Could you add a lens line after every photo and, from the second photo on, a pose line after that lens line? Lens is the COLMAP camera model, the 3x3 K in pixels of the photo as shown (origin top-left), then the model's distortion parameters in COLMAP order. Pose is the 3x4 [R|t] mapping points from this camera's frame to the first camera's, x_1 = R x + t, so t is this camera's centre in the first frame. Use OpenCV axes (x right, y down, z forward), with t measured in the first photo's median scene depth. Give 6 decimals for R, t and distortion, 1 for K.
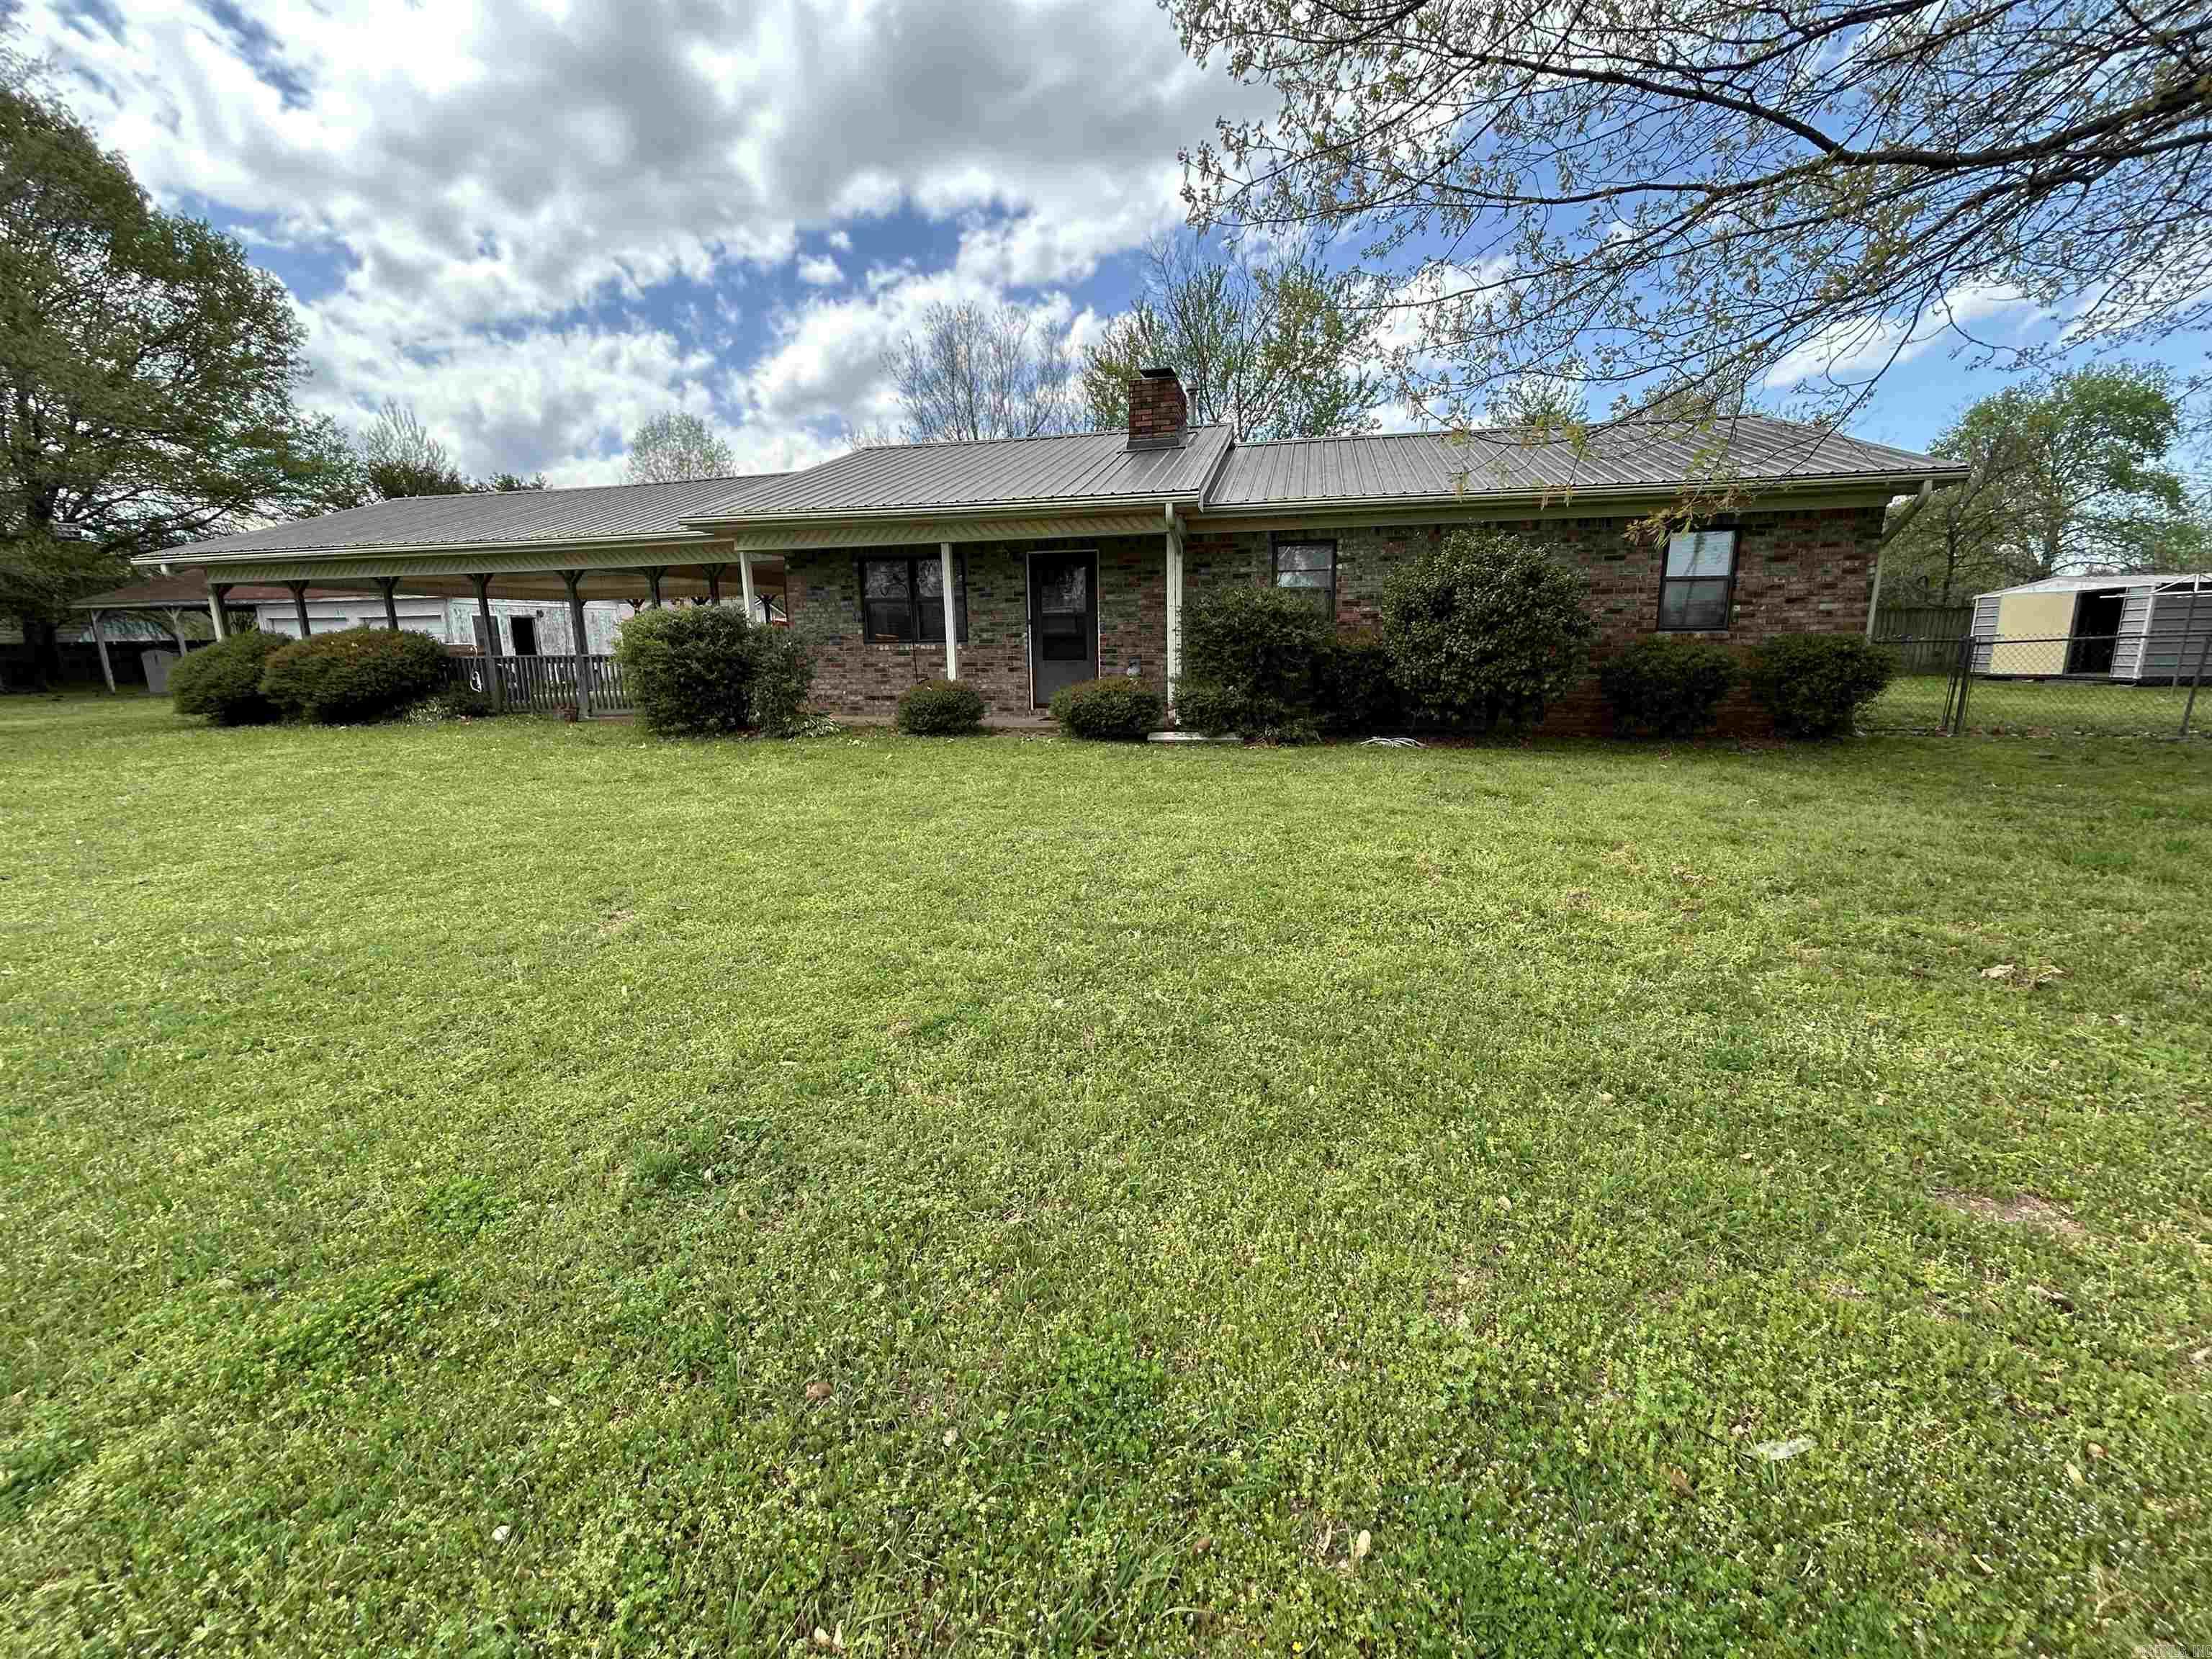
lens RADIAL K [[899.2, 0, 1101.1], [0, 899.2, 823.9], [0, 0, 1]] dist [0.004829, -0.000100]
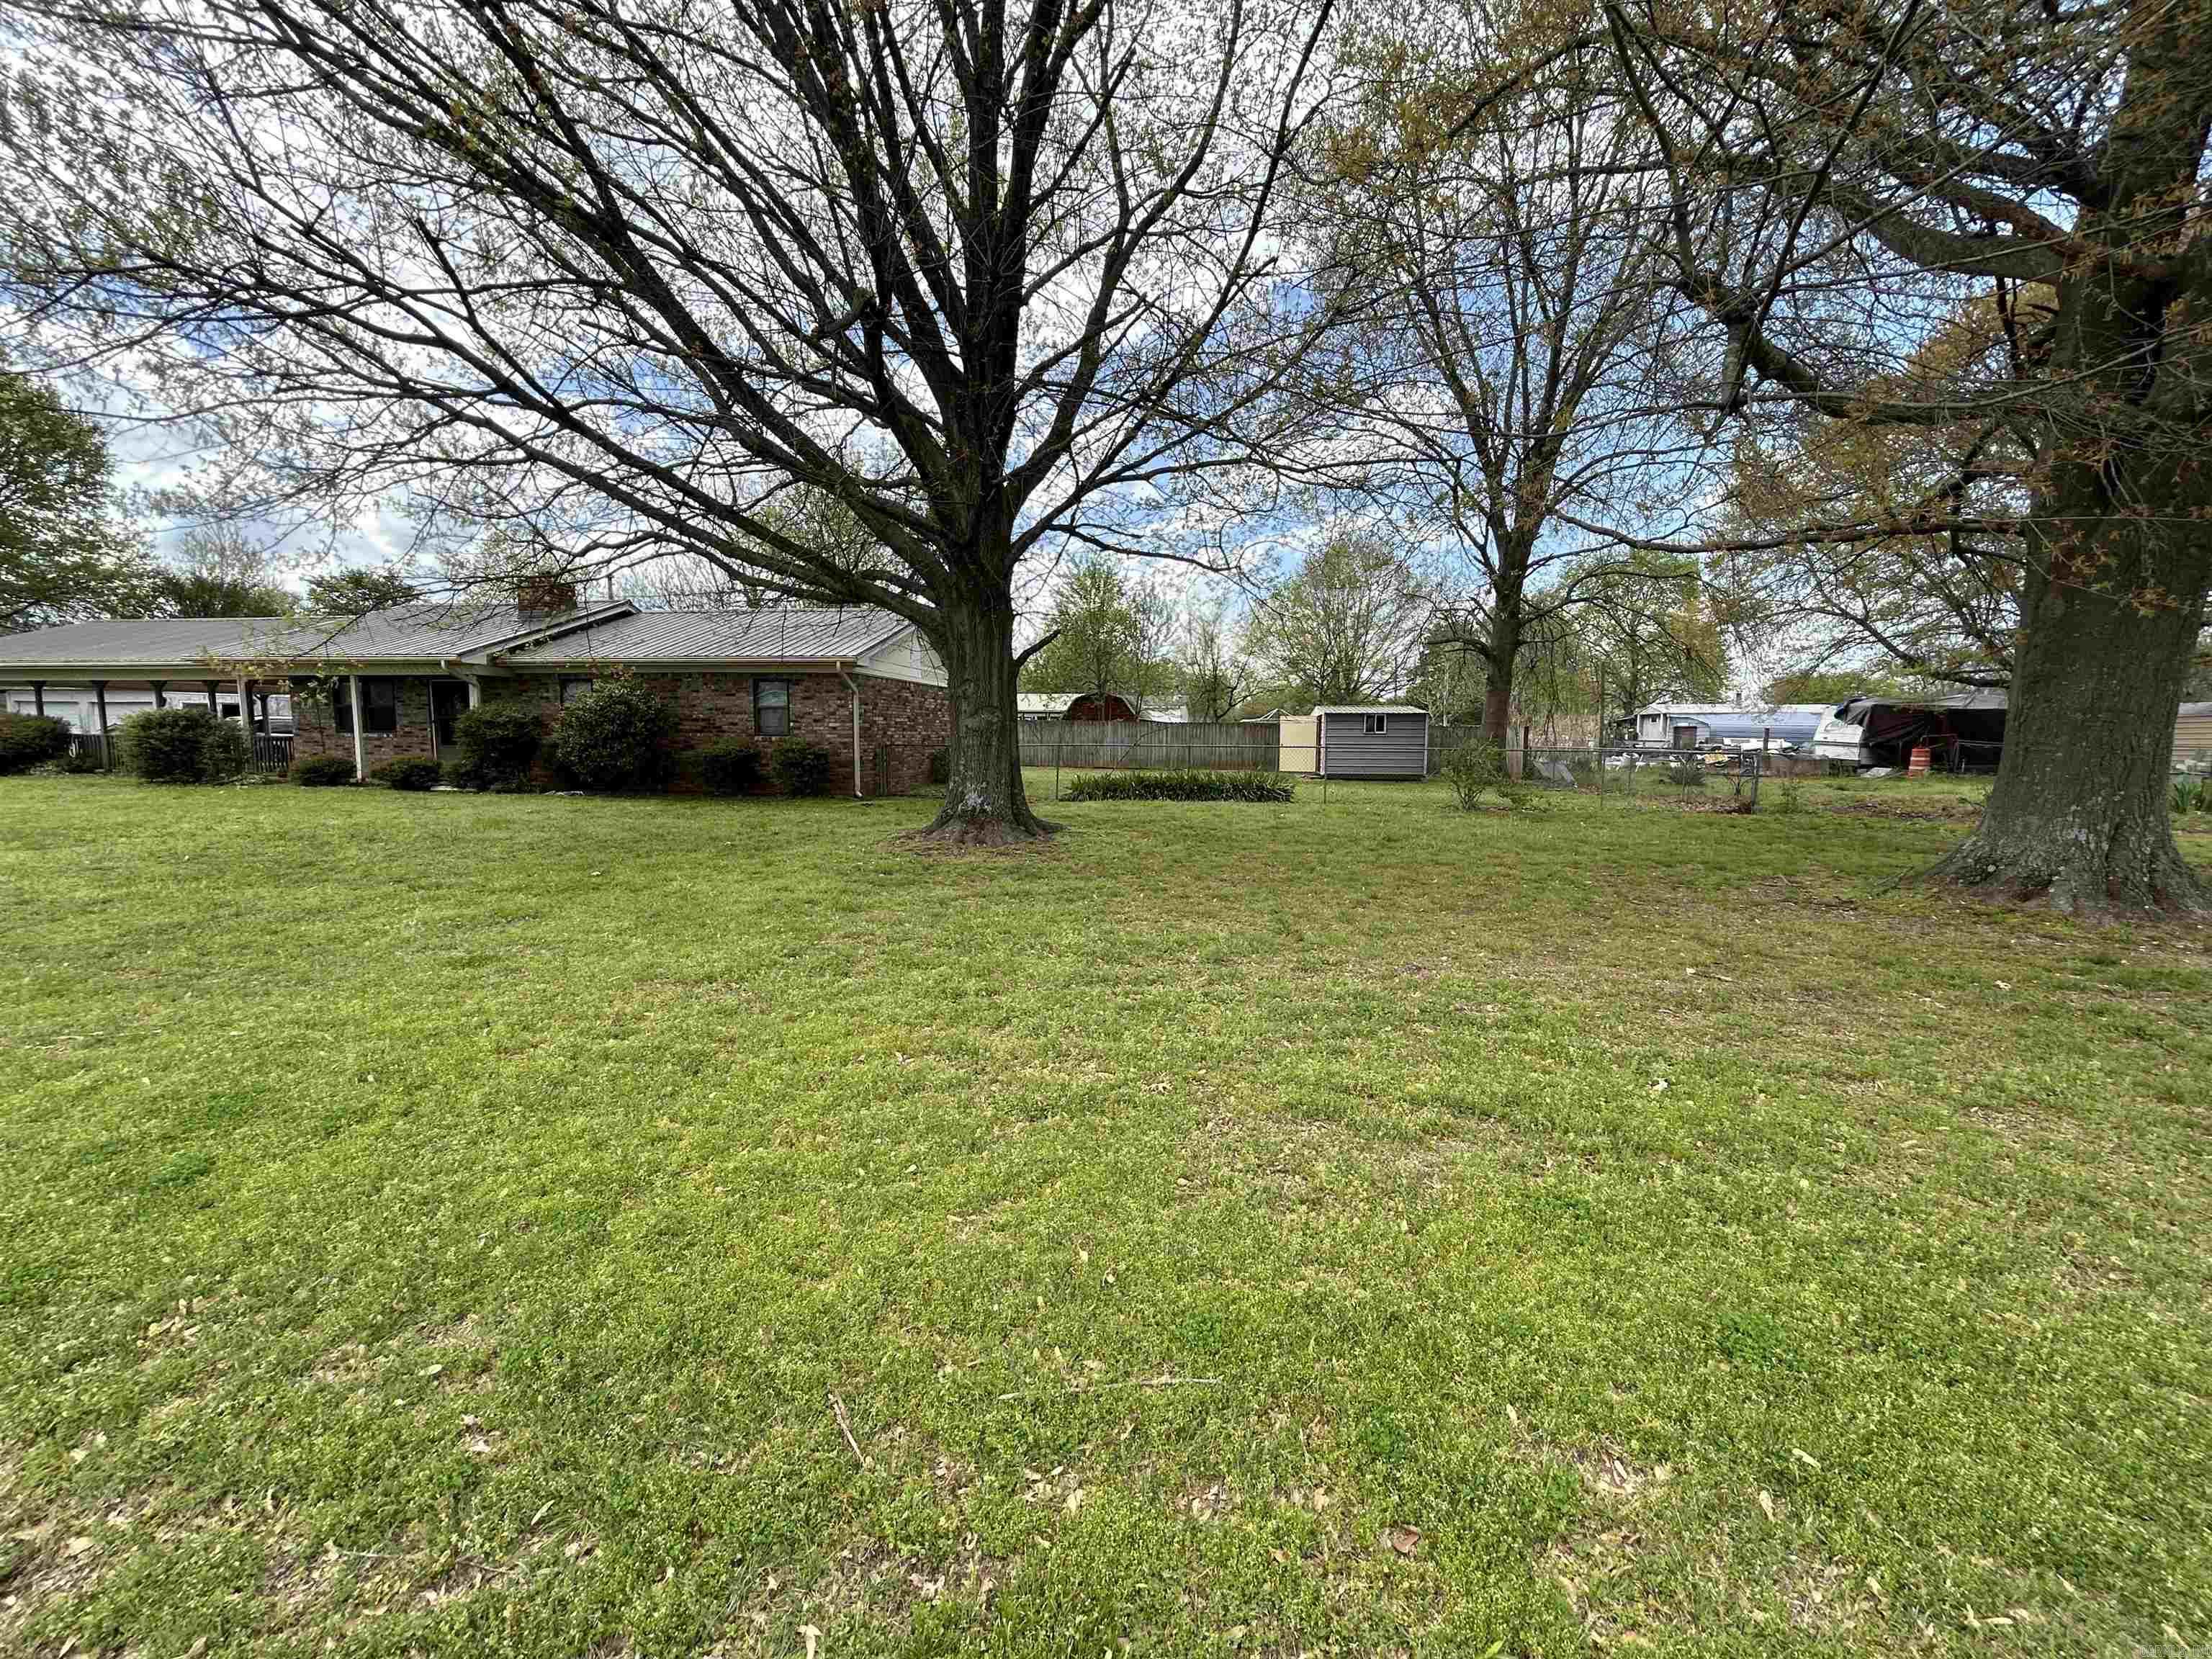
lens RADIAL K [[899.2, 0, 1101.1], [0, 899.2, 823.9], [0, 0, 1]] dist [0.004829, -0.000100]
pose [[0.997494, 0.016190, 0.068873, 1.159421], [-0.009145, 0.994805, -0.101389, 0.130292], [-0.070157, 0.100505, 0.992460, -0.778740]]
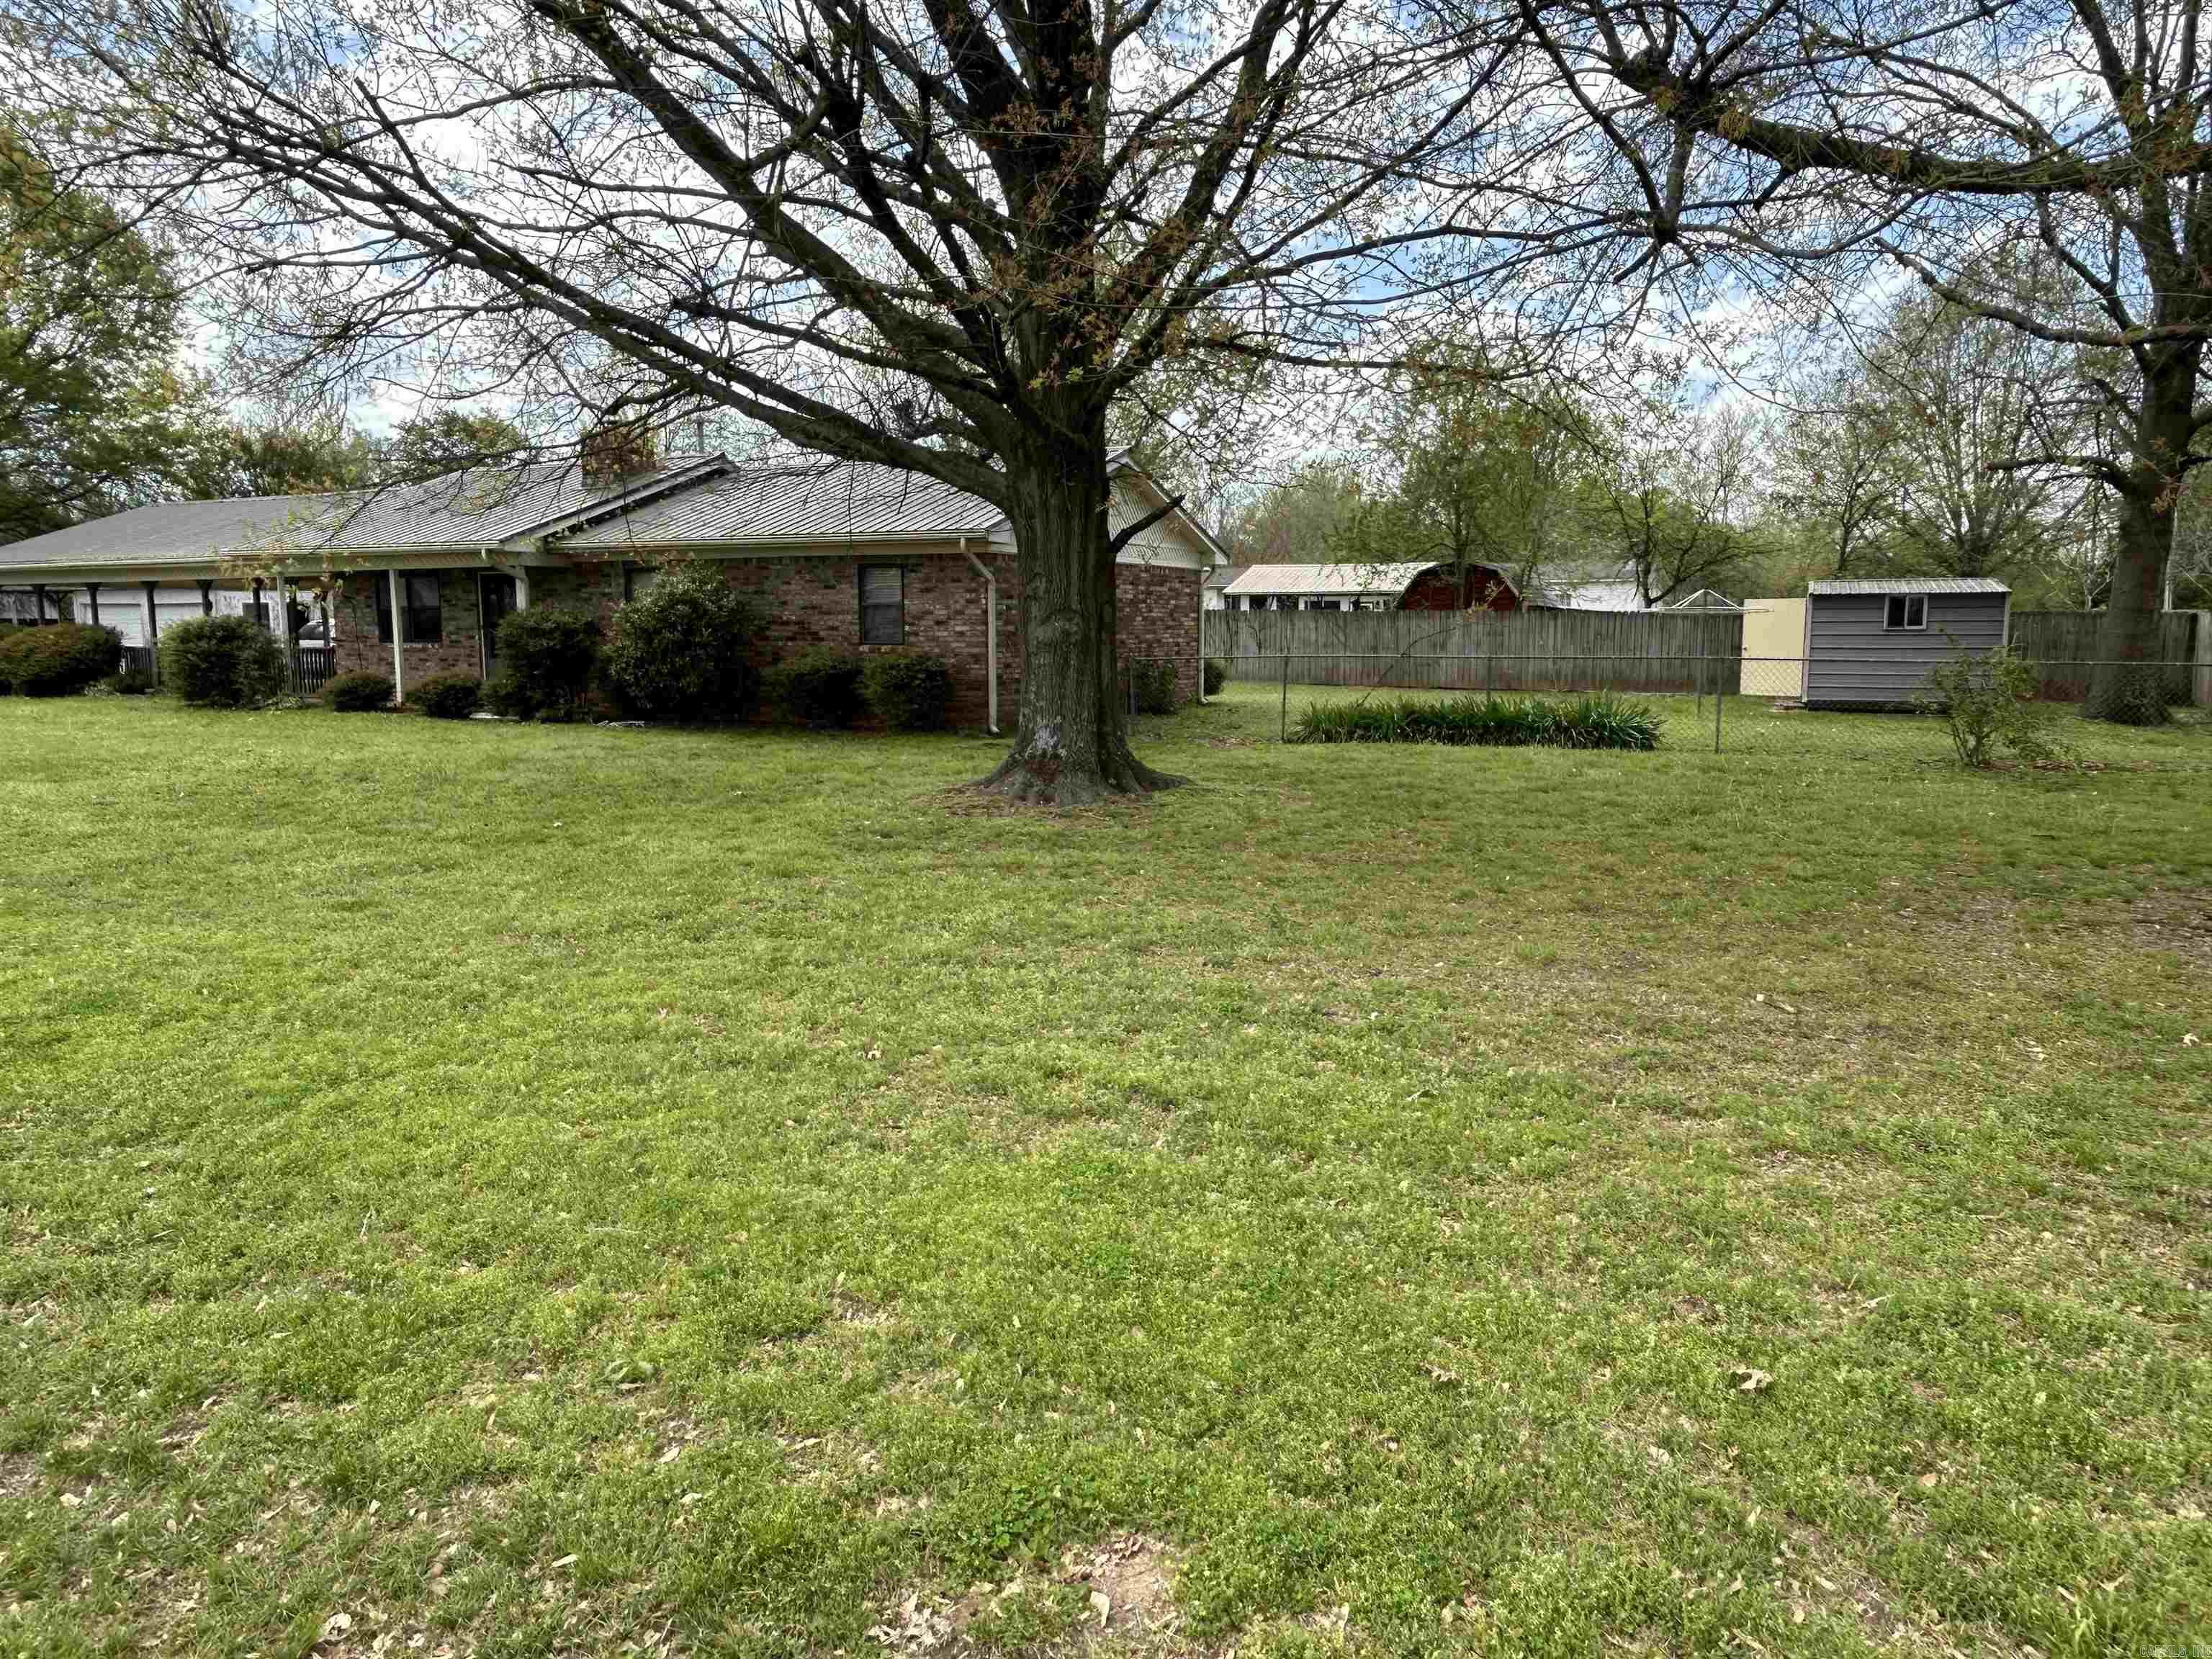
lens RADIAL K [[1507.2, 0, 1106.0], [0, 1507.2, 829.5], [0, 0, 1]] dist [0.000619, -0.000273]
pose [[0.974954, 0.044118, -0.217986, 1.398682], [-0.057878, 0.996687, -0.057141, 0.140735], [0.214743, 0.068327, 0.974278, -0.940296]]
